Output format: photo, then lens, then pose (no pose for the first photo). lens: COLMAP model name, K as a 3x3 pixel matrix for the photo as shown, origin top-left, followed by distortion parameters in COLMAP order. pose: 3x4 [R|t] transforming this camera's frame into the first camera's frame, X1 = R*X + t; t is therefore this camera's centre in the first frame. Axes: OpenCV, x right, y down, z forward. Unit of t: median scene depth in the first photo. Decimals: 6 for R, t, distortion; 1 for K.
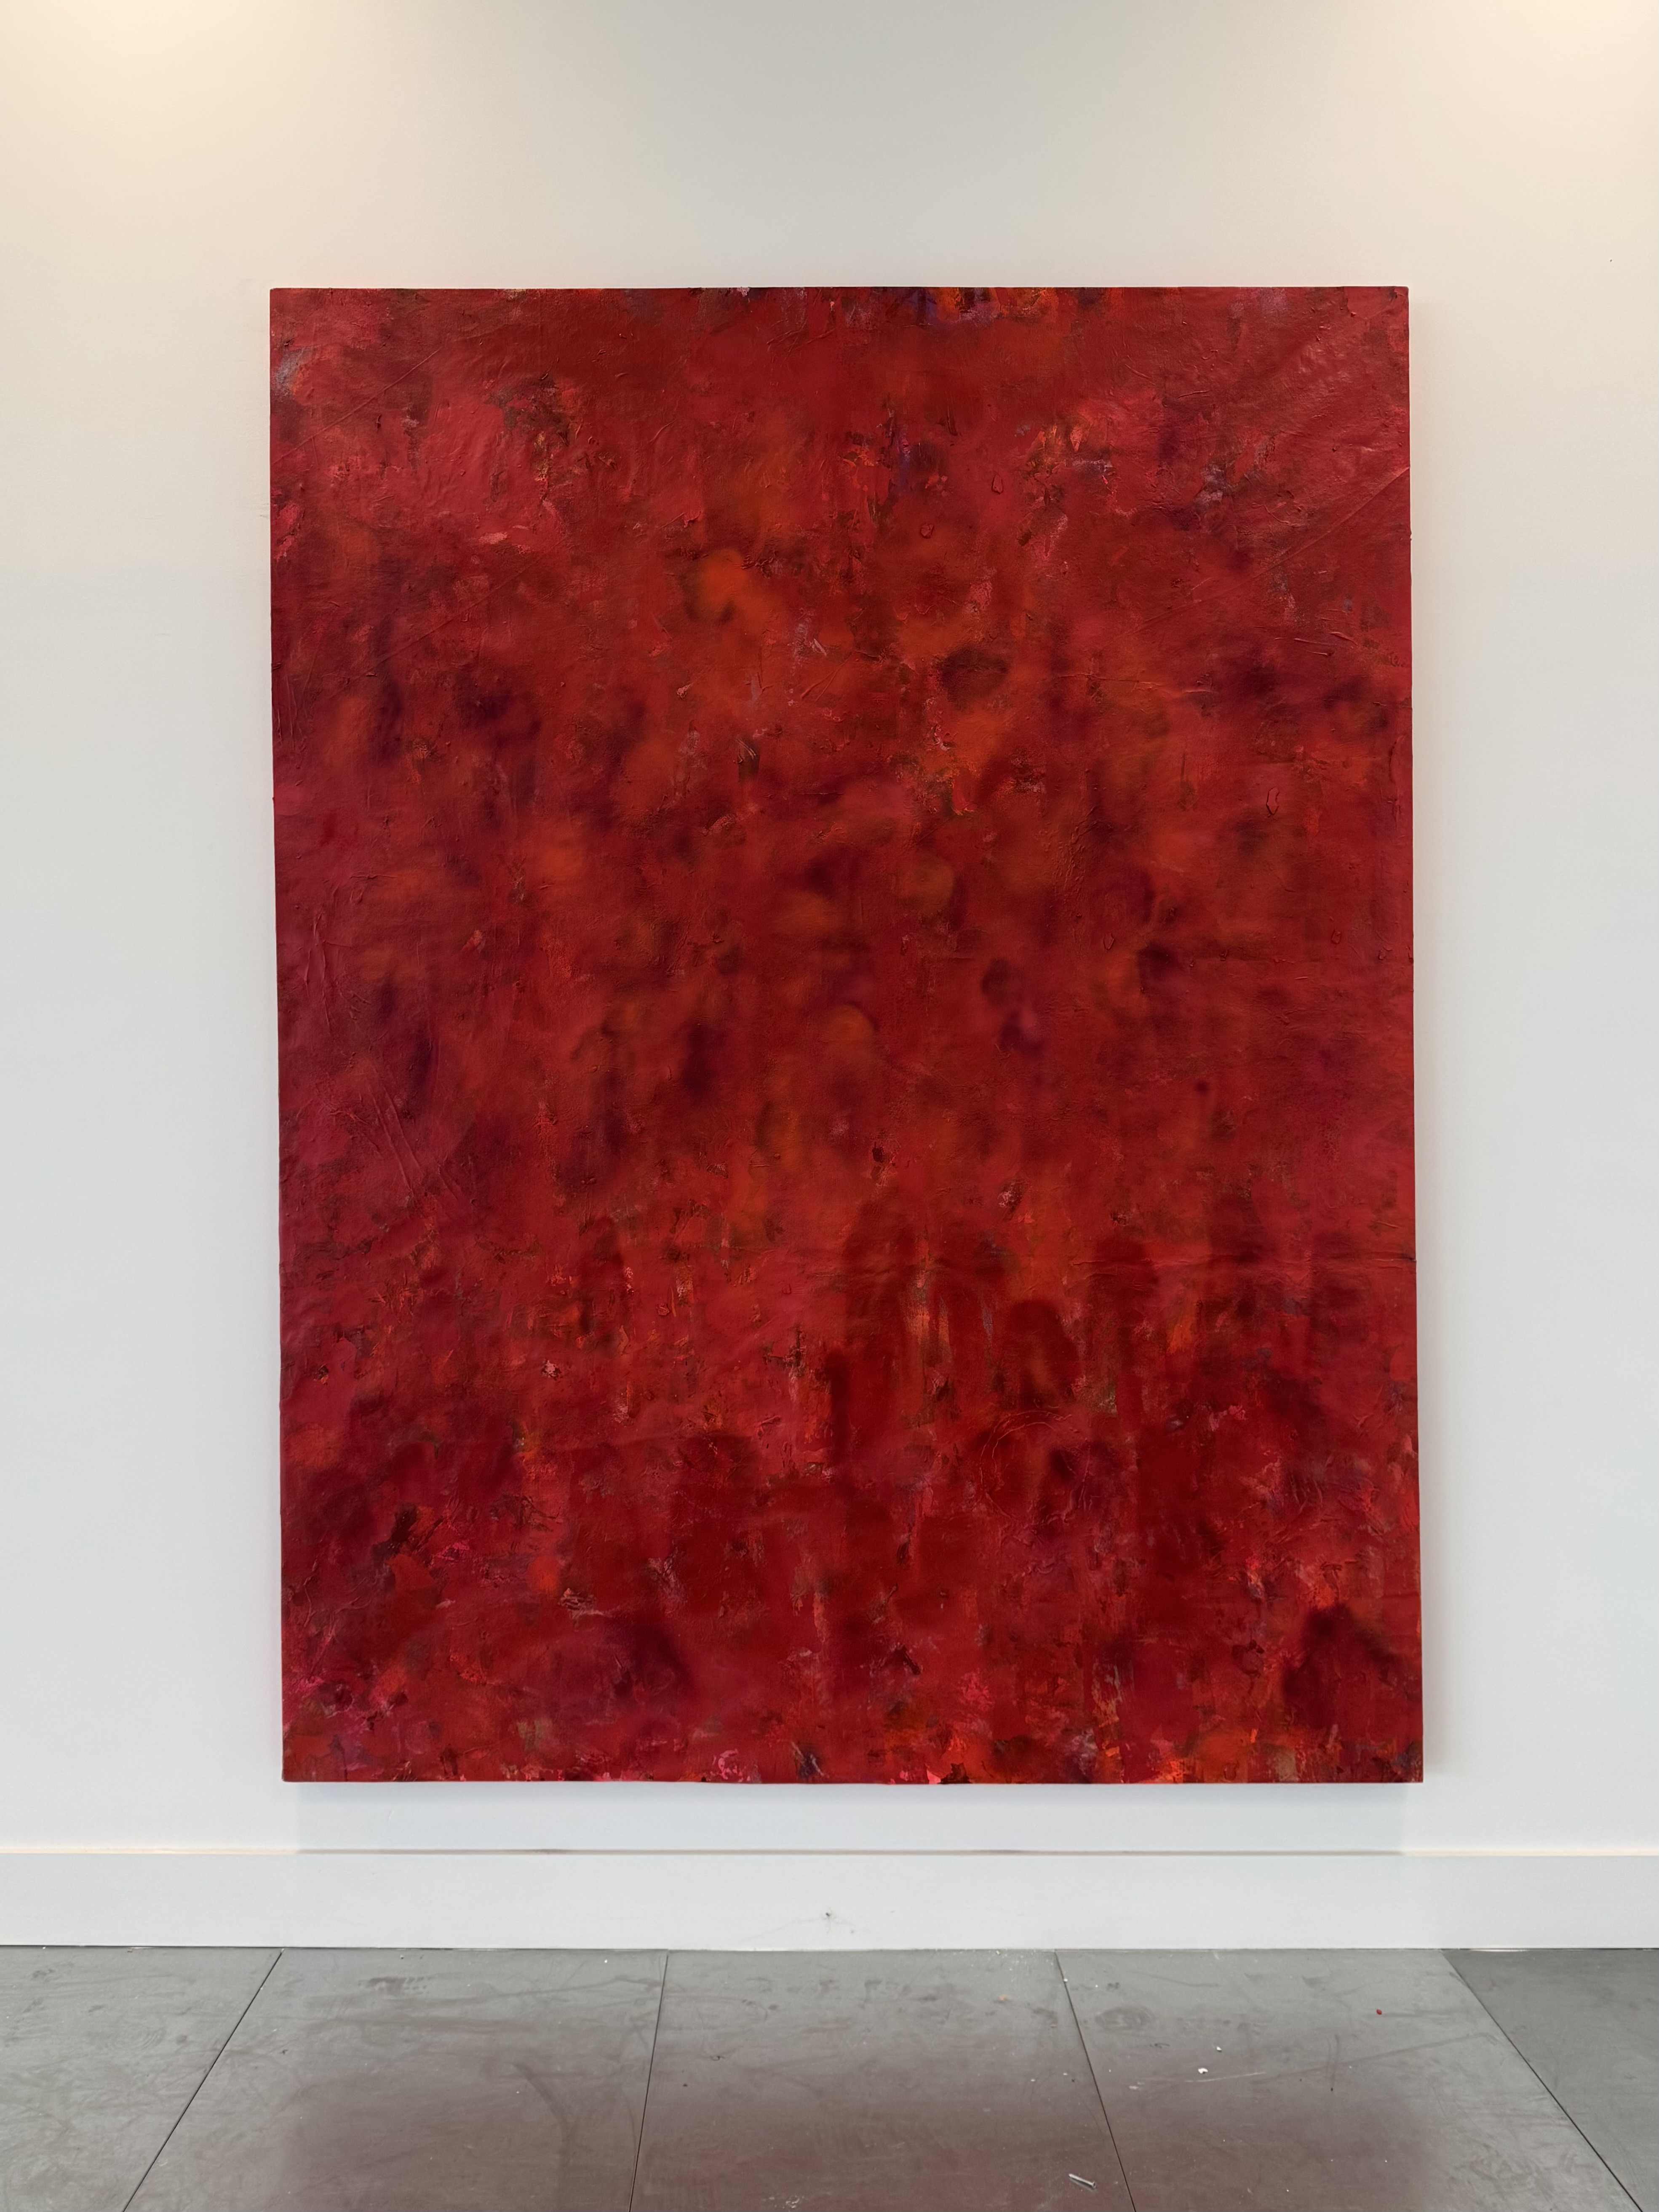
lens RADIAL K [[1511.3, 0, 775.8], [0, 1511.3, 1221.7], [0, 0, 1]] dist [0.062605, -0.026210]
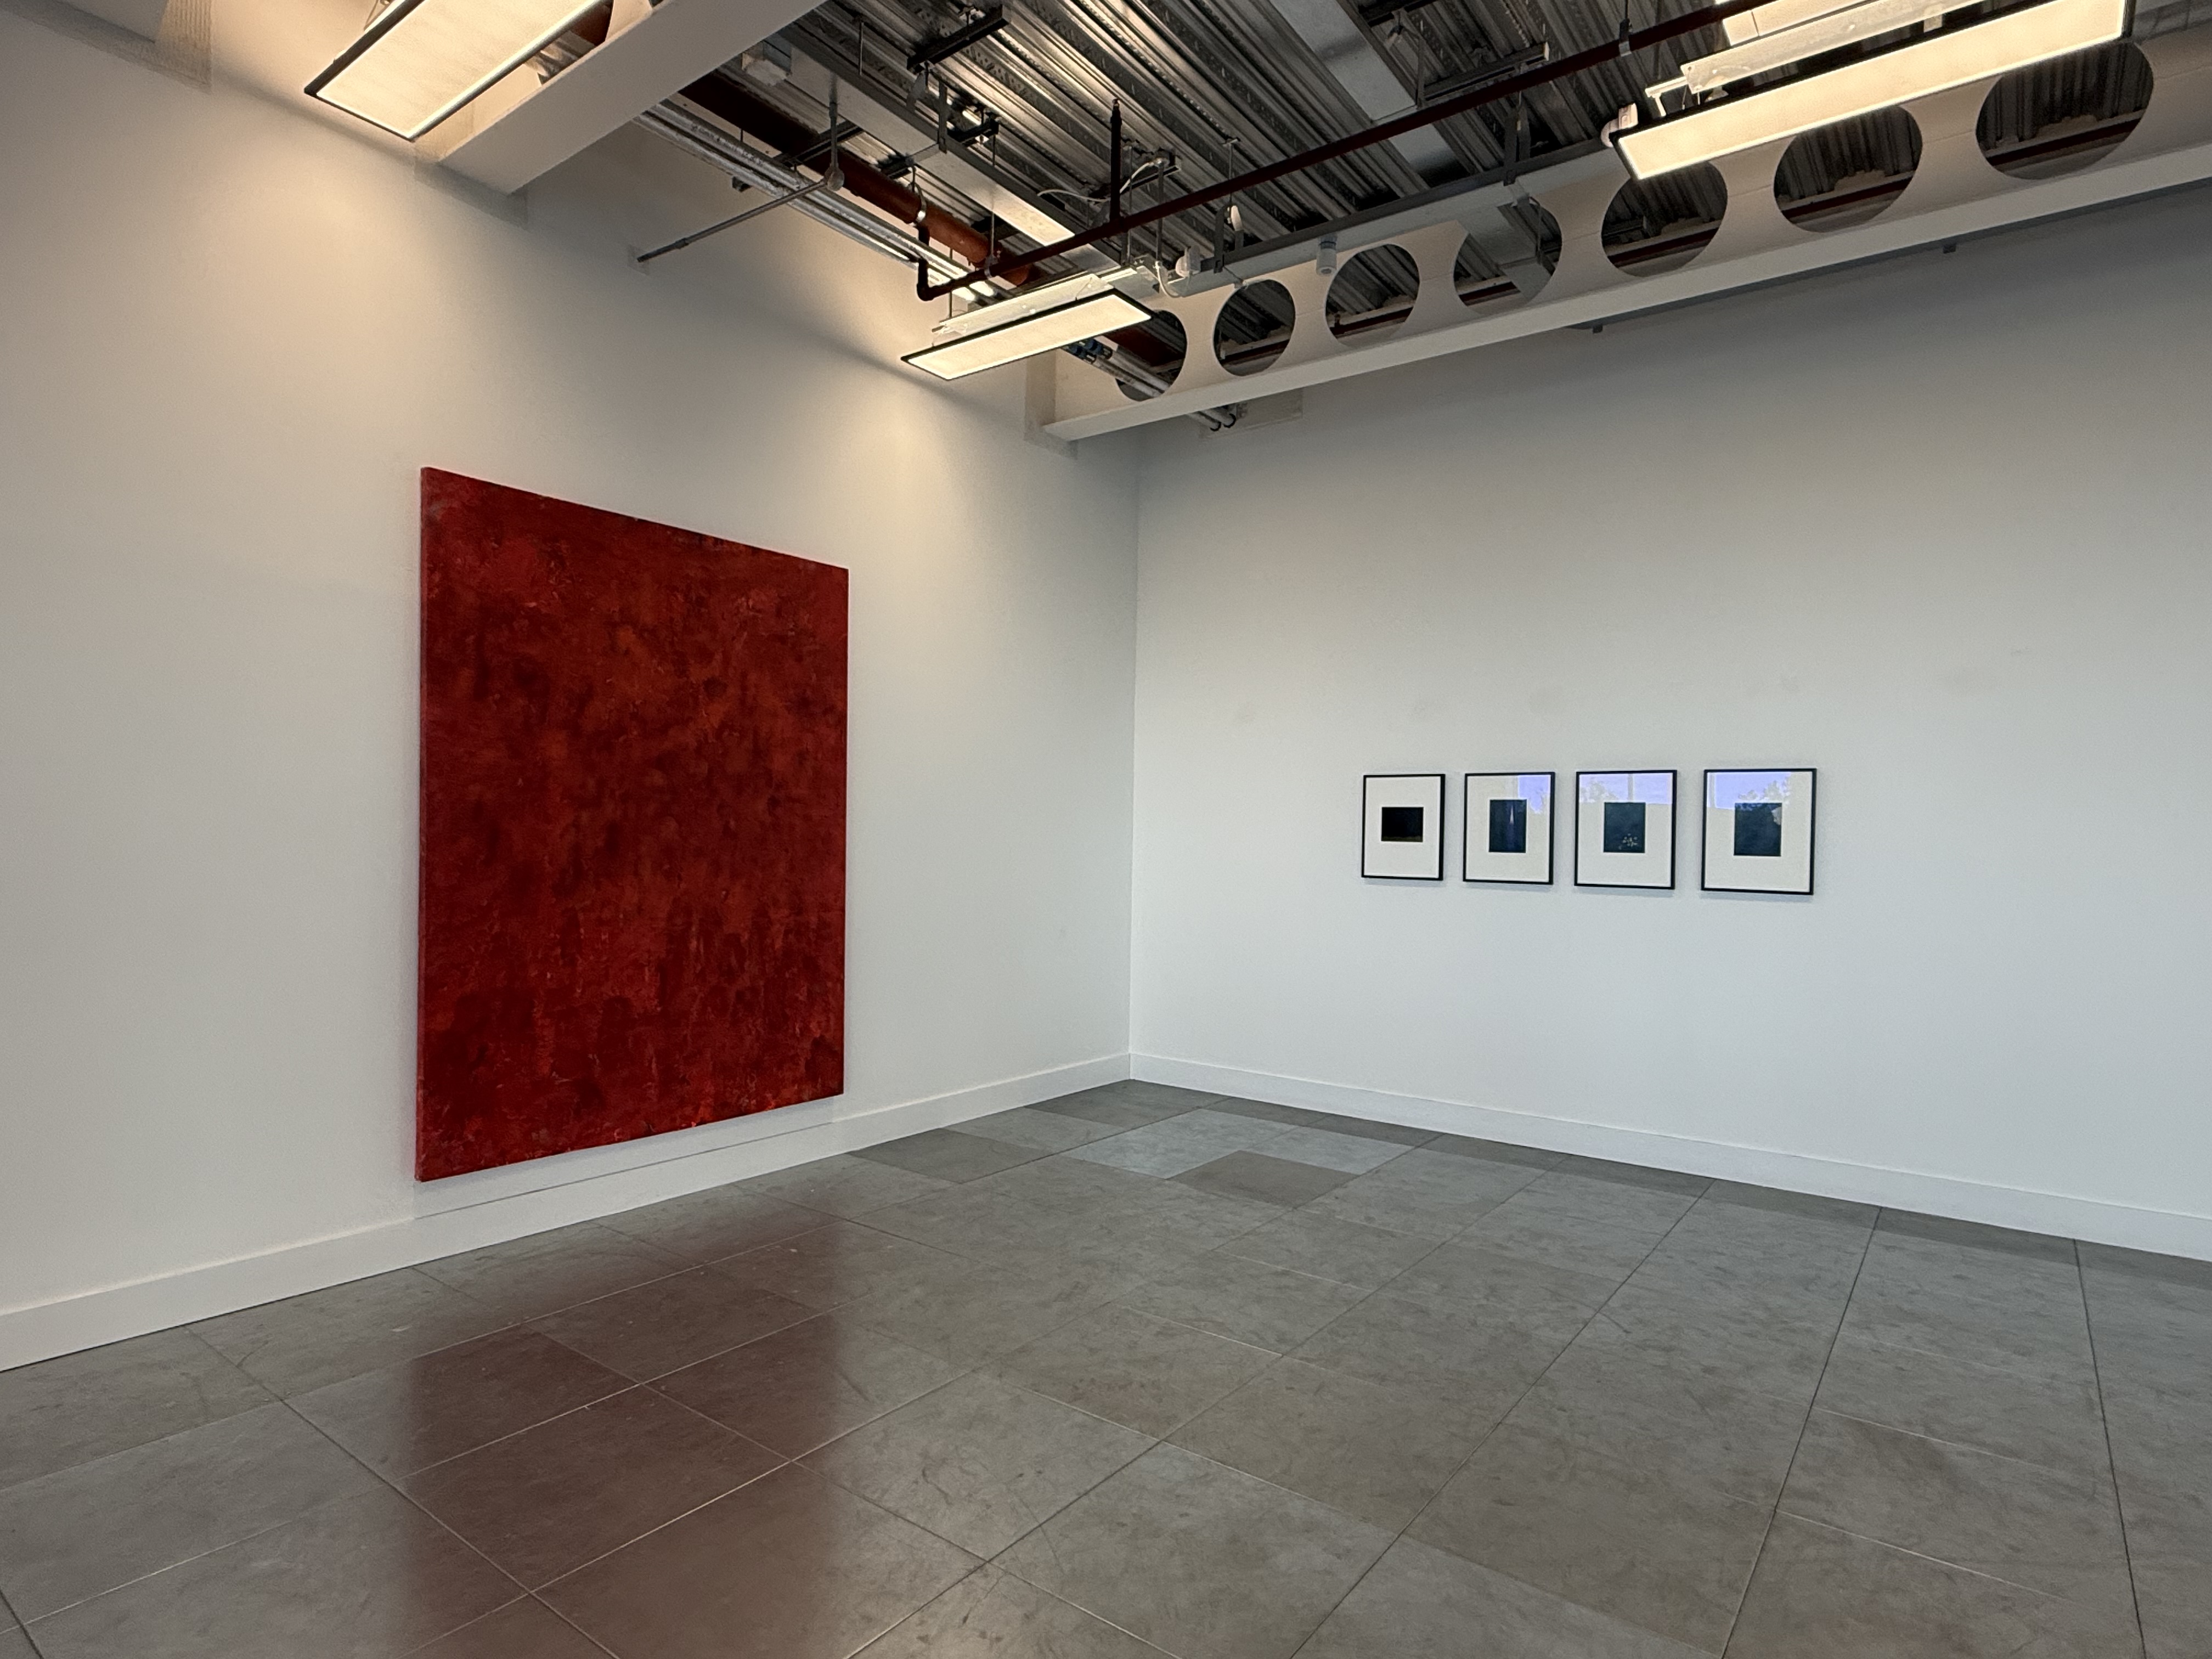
lens RADIAL K [[1193.6, 0, 1105.7], [0, 1193.6, 835.4], [0, 0, 1]] dist [-0.005803, -0.000075]
pose [[0.597418, 0.010154, 0.801866, -1.073762], [-0.020653, 0.999783, 0.002727, -0.132634], [-0.801664, -0.018190, 0.597498, -0.713054]]
